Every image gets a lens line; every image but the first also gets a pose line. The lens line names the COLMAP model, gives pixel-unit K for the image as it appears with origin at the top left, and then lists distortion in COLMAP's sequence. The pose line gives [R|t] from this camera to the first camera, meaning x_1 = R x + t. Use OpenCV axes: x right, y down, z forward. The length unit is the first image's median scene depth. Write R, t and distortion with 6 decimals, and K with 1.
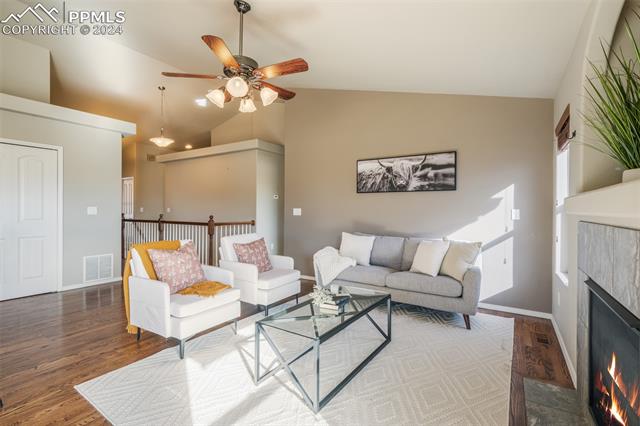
lens RADIAL K [[291.8, 0, 322.3], [0, 291.8, 211.4], [0, 0, 1]] dist [0.000809, -0.000269]
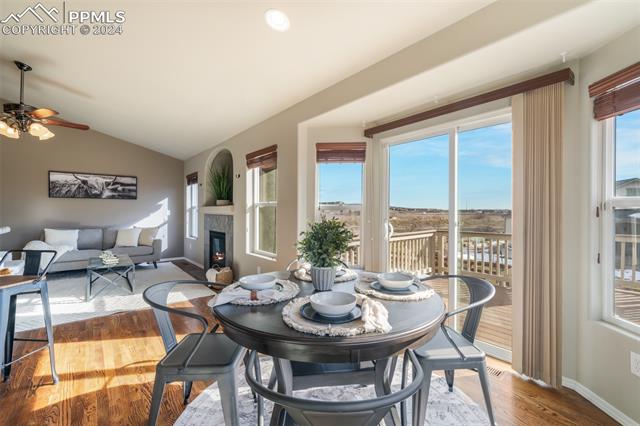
lens RADIAL K [[279.0, 0, 321.2], [0, 279.0, 210.7], [0, 0, 1]] dist [0.001714, 0.000157]
pose [[0.272231, -0.008183, 0.962197, -0.811791], [0.005229, 0.999962, 0.007025, -0.009698], [-0.962218, 0.003119, 0.272263, -0.497899]]
